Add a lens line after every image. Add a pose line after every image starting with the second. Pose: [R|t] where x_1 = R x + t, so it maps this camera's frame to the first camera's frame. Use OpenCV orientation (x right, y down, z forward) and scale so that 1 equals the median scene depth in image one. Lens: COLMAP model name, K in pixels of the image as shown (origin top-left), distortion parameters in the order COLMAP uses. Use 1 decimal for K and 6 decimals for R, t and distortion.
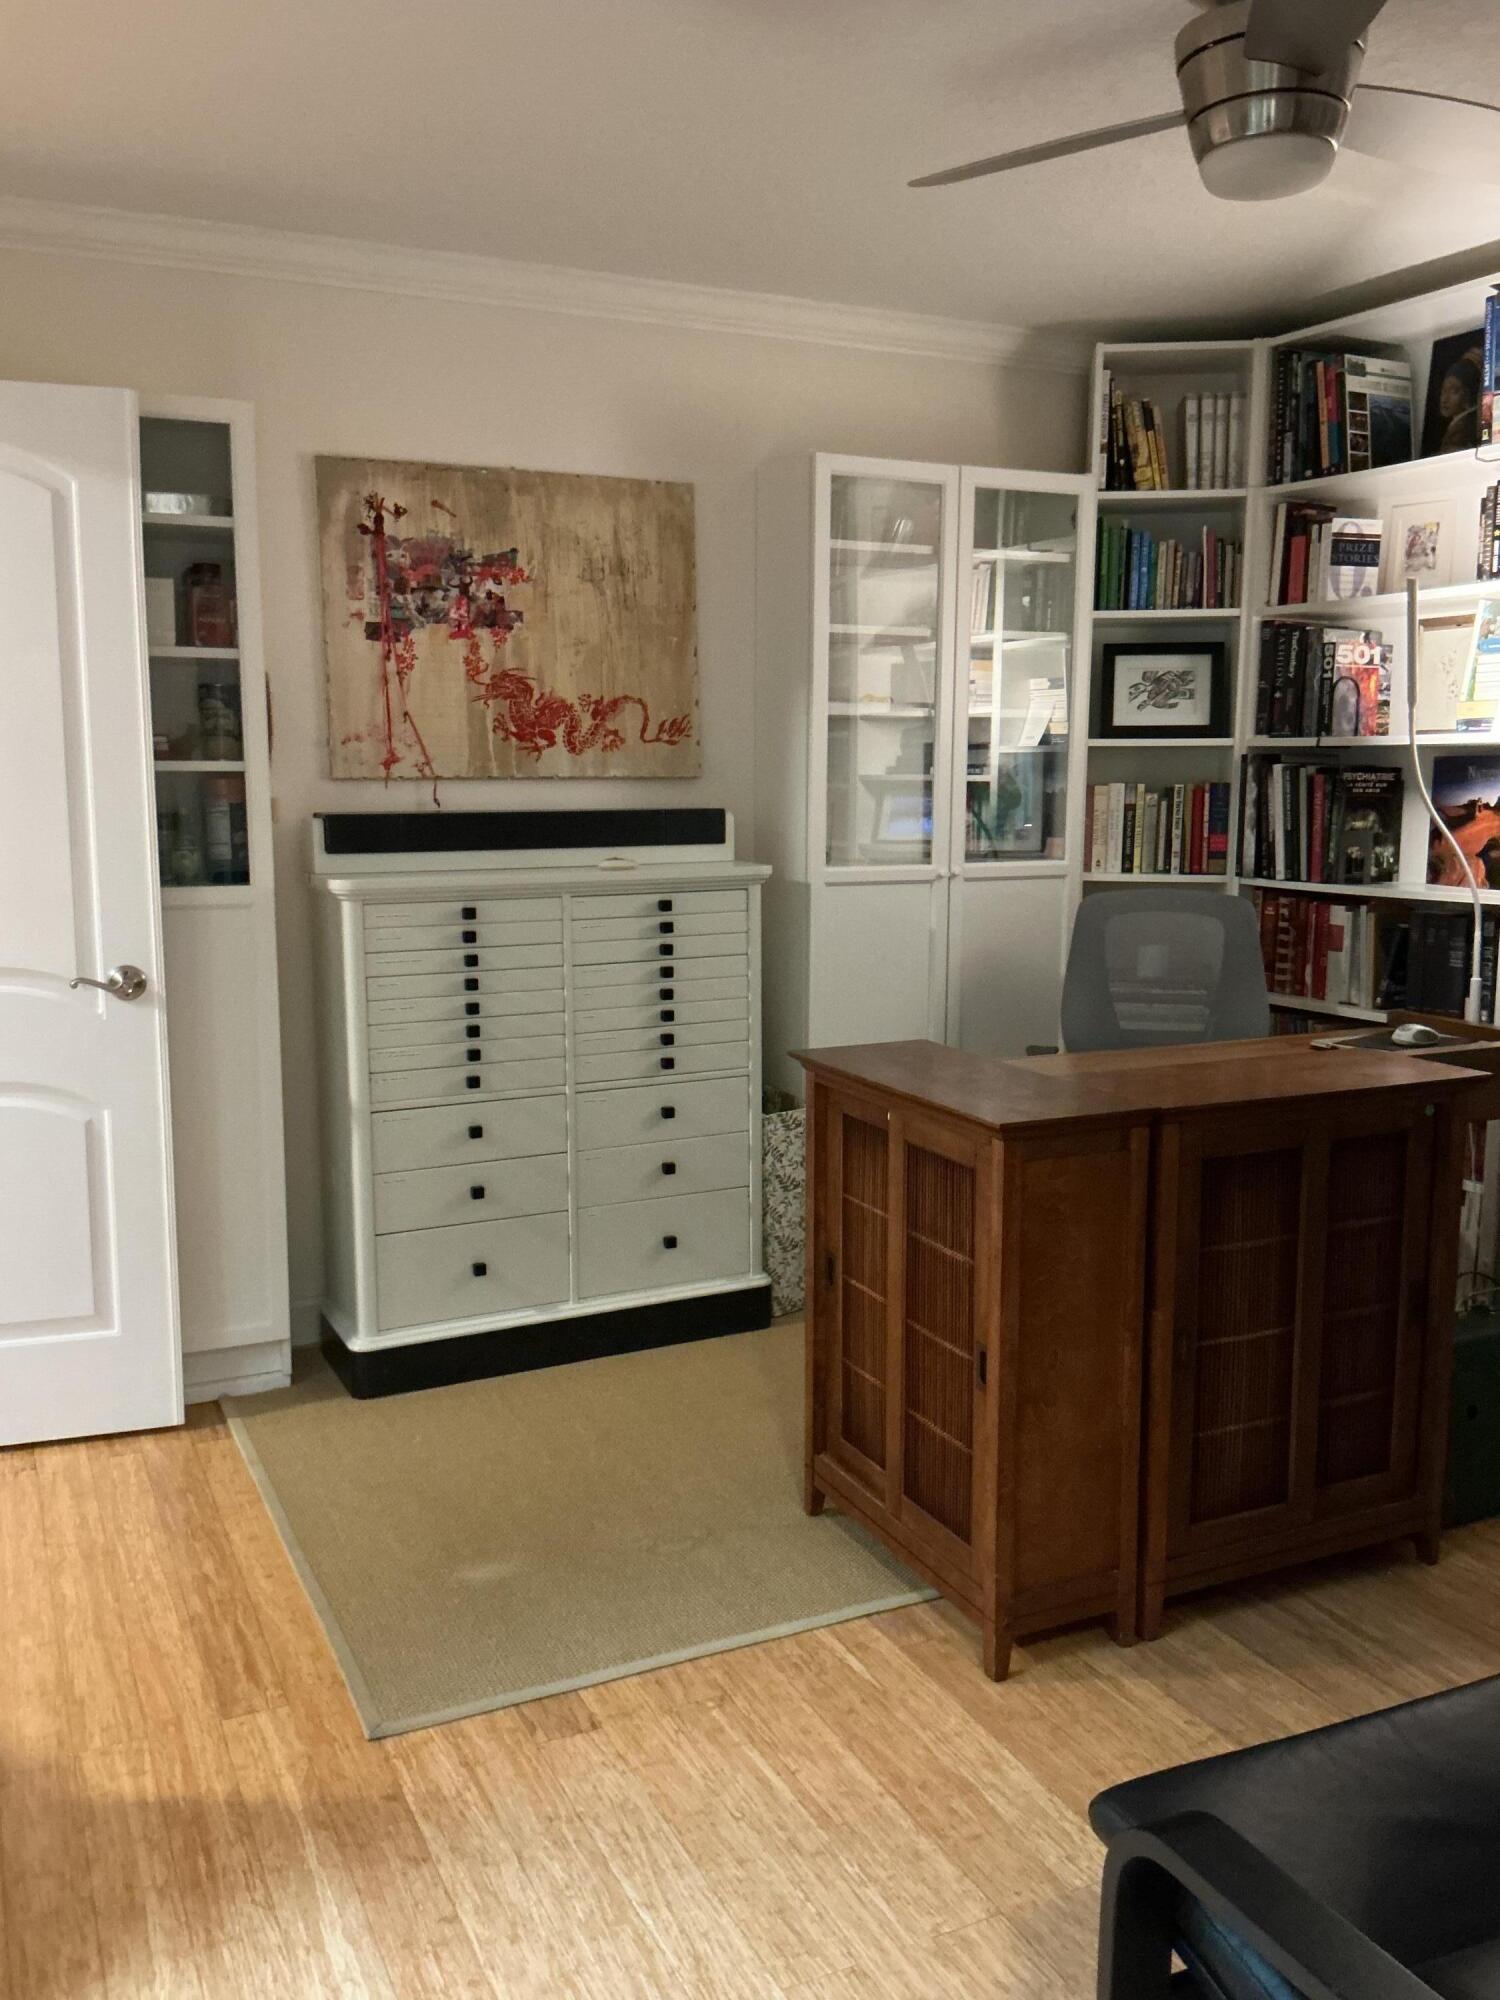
lens RADIAL K [[1660.6, 0, 742.5], [0, 1660.6, 1001.2], [0, 0, 1]] dist [0.129440, -0.219942]
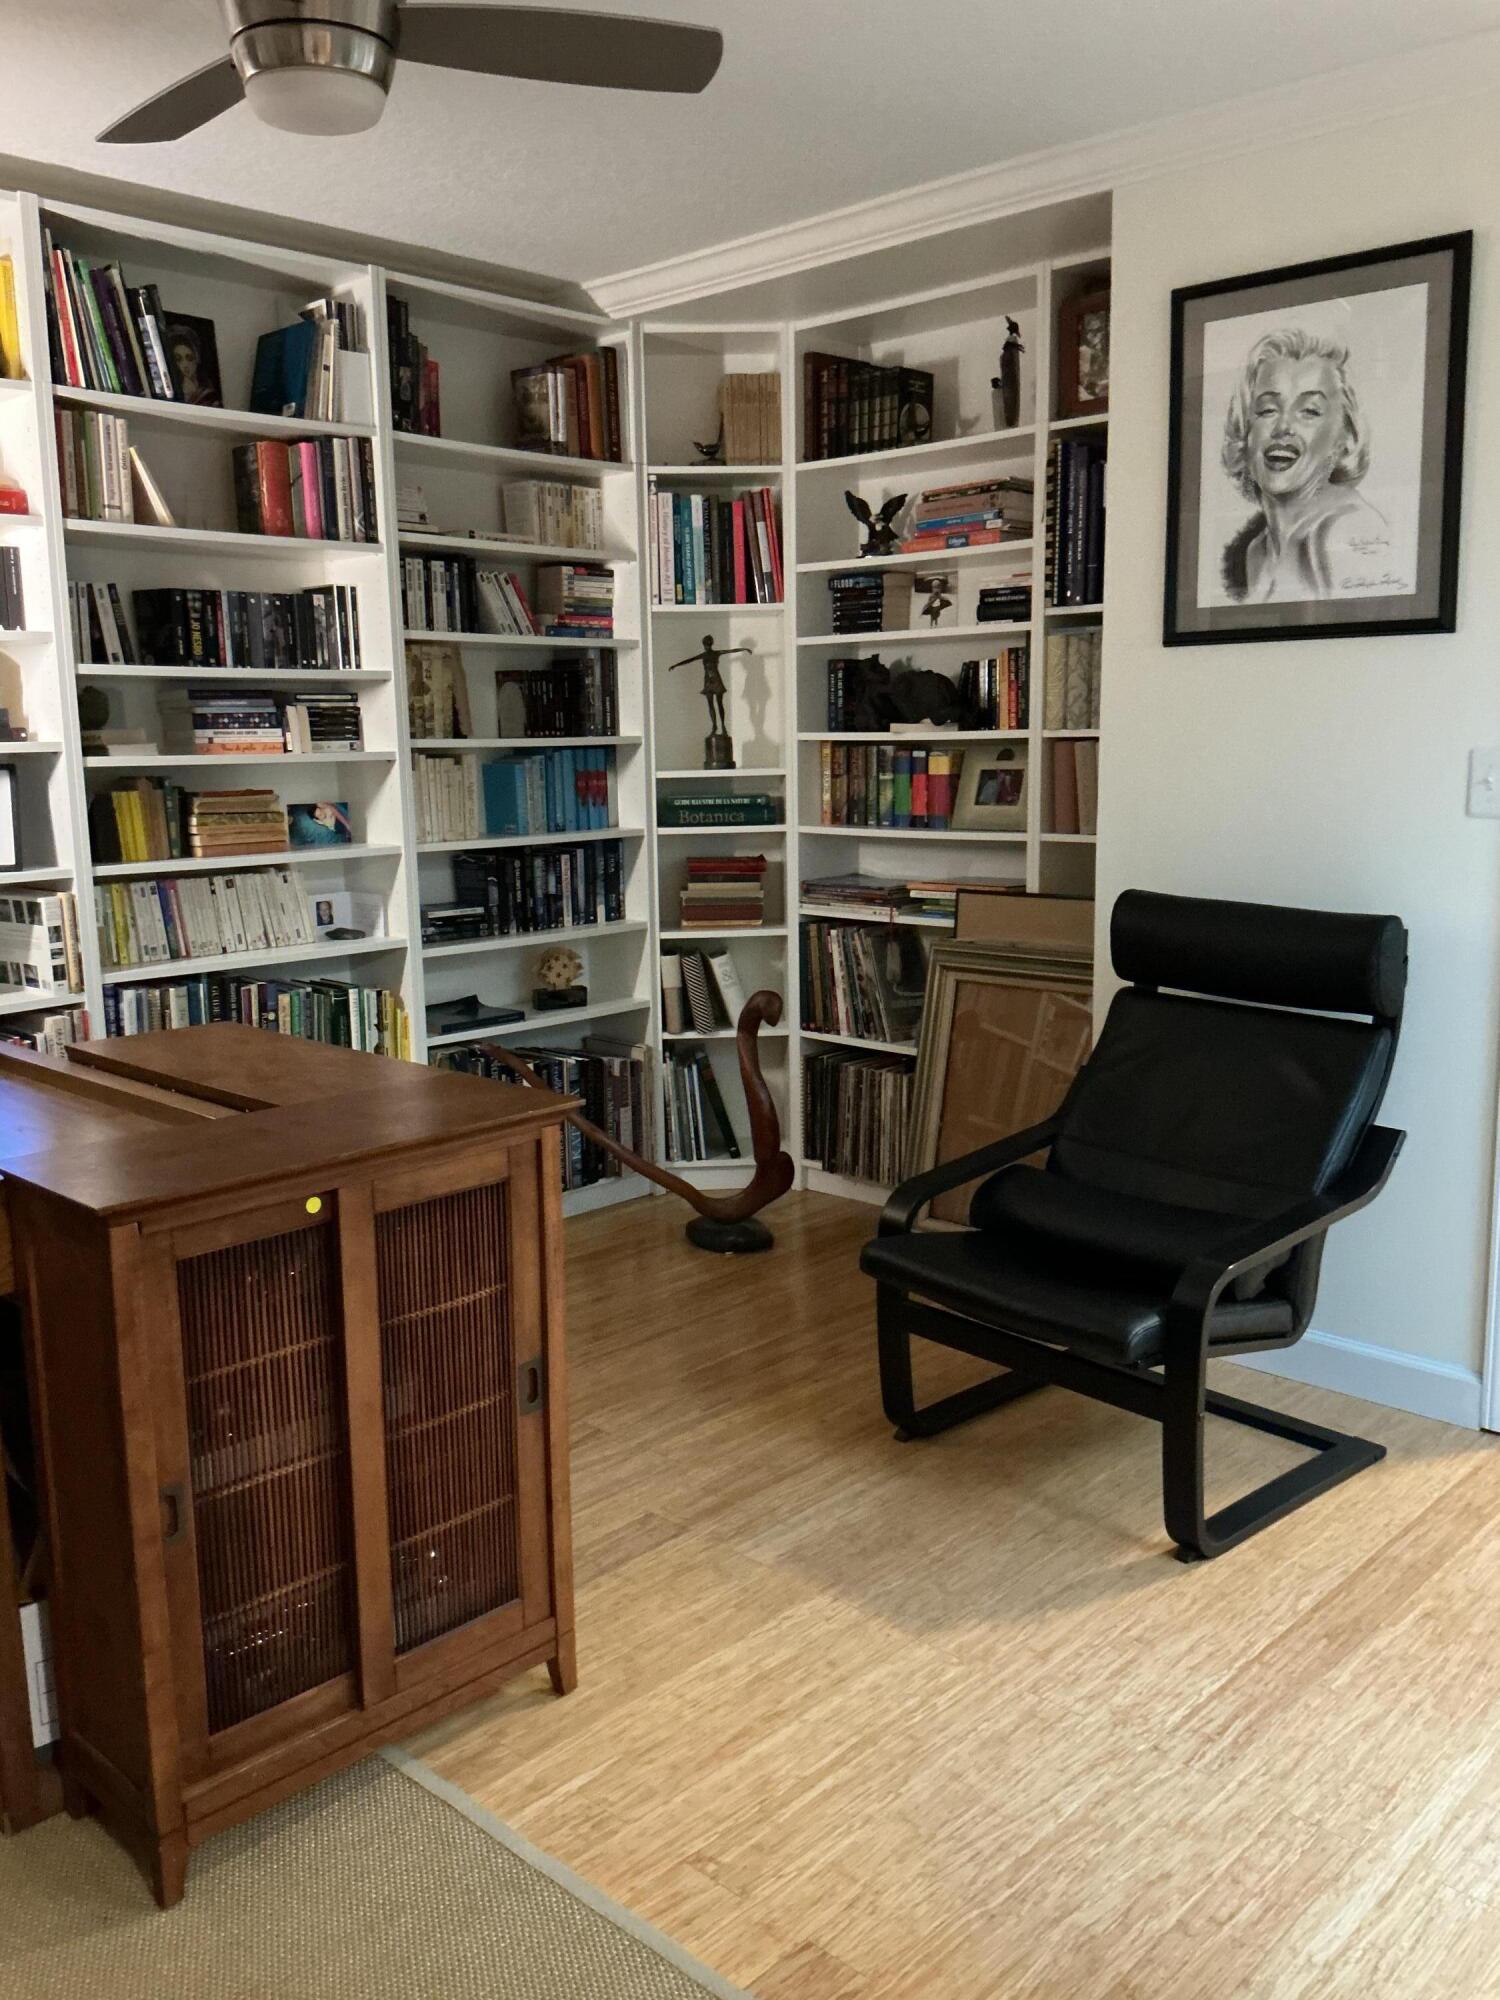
lens RADIAL K [[1660.6, 0, 742.5], [0, 1660.6, 1001.2], [0, 0, 1]] dist [0.129440, -0.219942]
pose [[-0.362789, -0.146054, 0.920355, -0.469814], [0.146519, 0.966416, 0.211119, -0.106787], [-0.920281, 0.211441, -0.329205, 0.761512]]
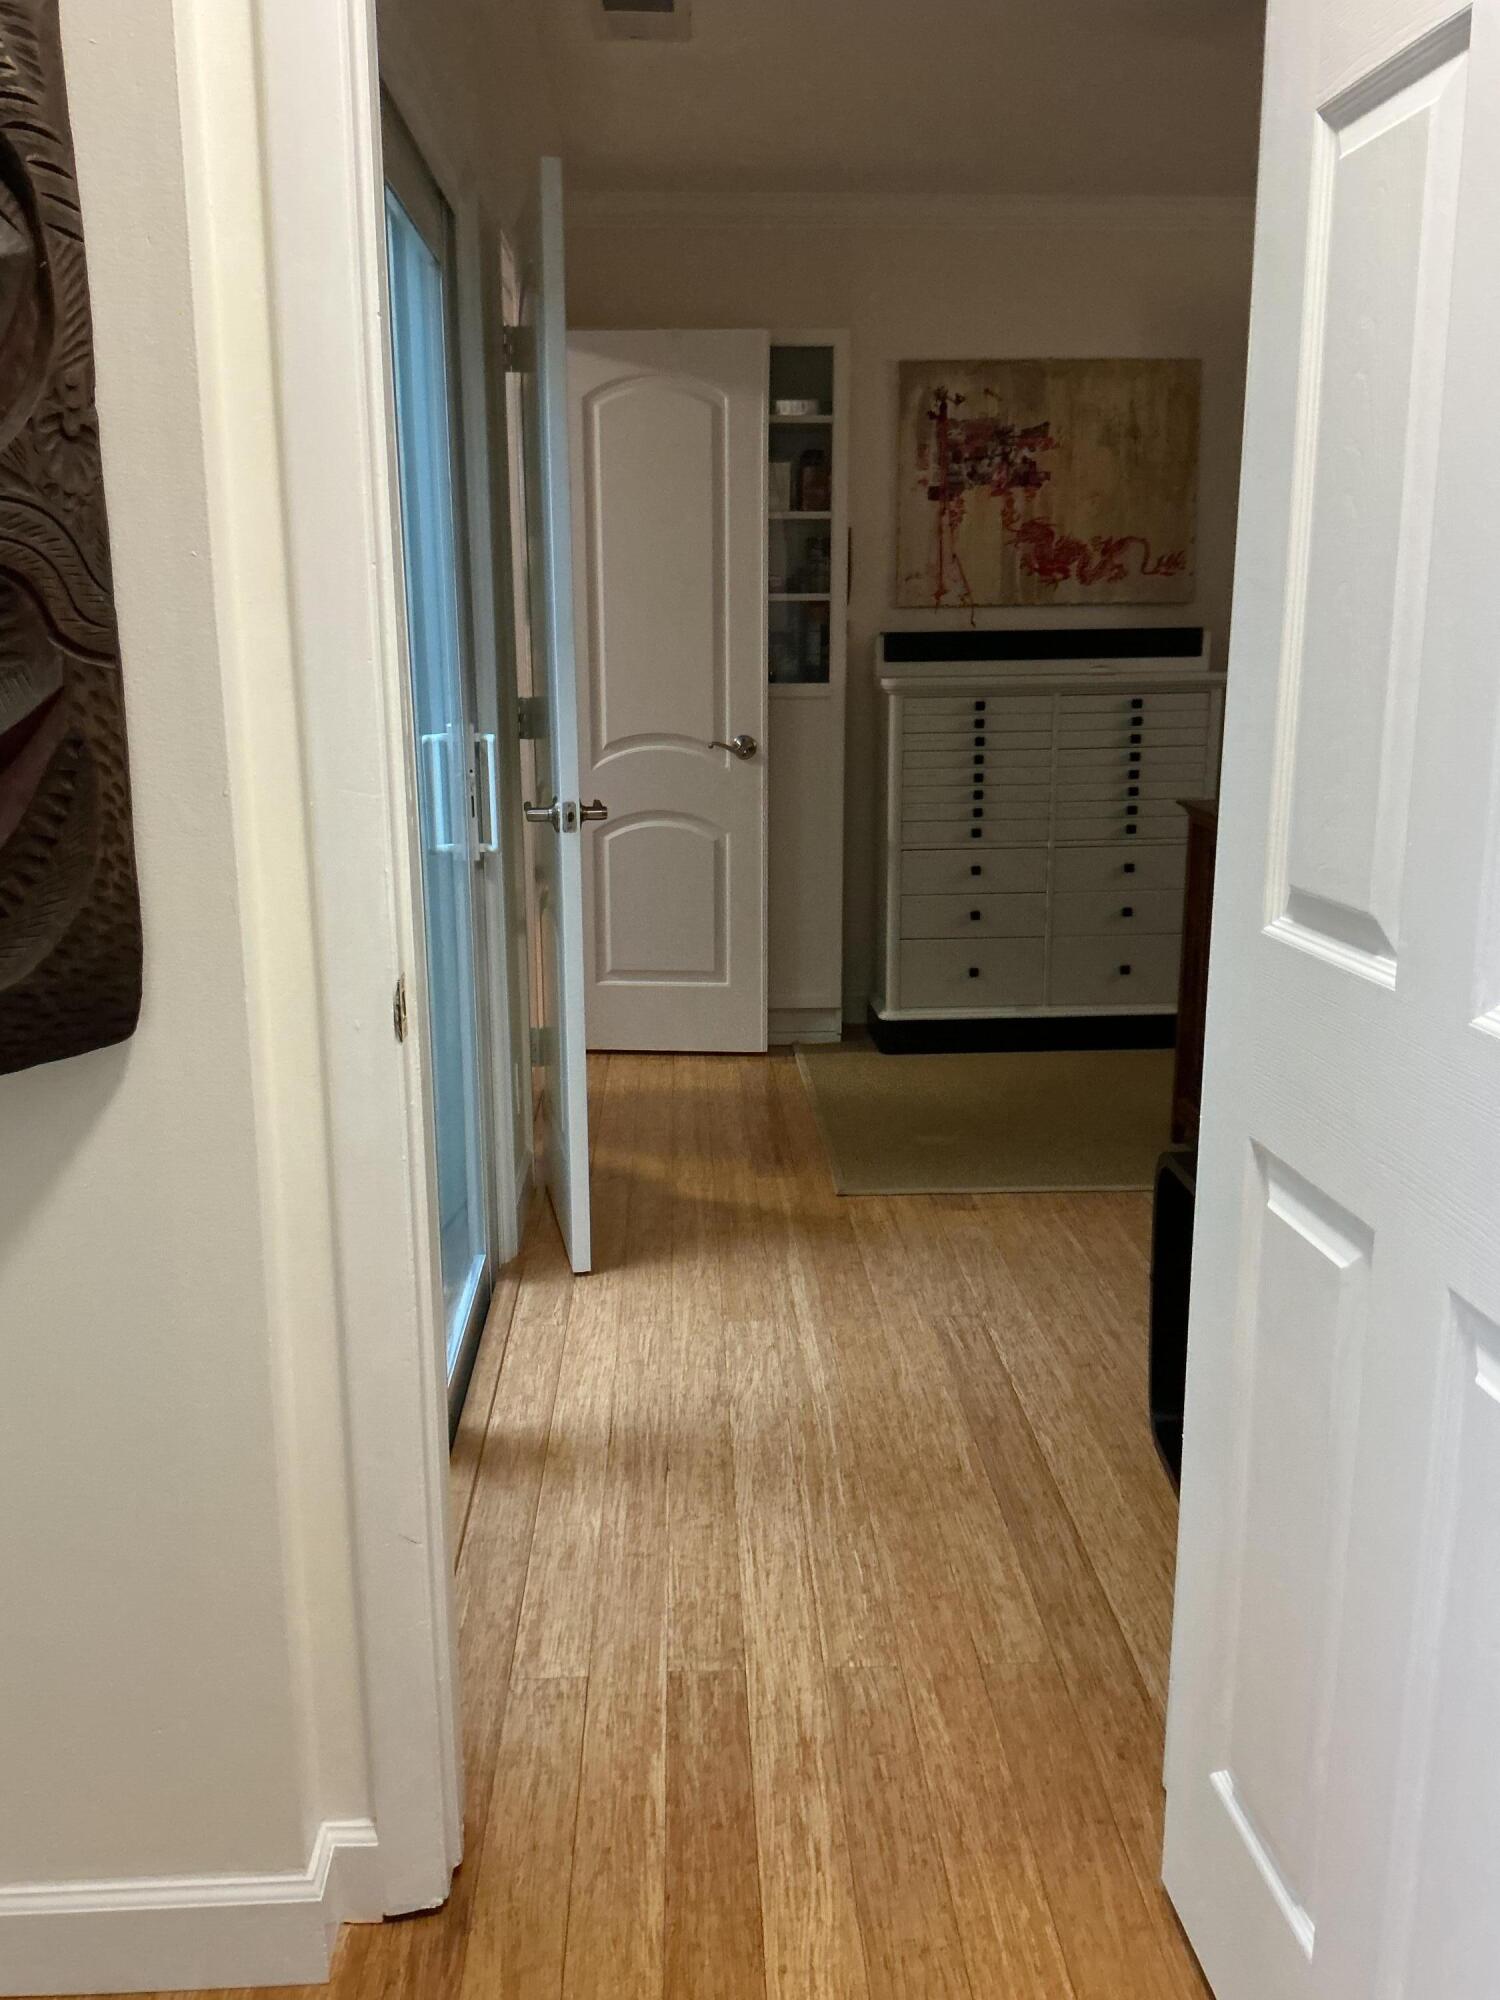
lens RADIAL K [[1660.6, 0, 742.5], [0, 1660.6, 1001.2], [0, 0, 1]] dist [0.129440, -0.219942]
pose [[0.920694, 0.084108, -0.381114, 0.184813], [-0.052292, 0.994283, 0.093100, 0.065880], [0.386766, -0.065788, 0.919828, -0.318697]]
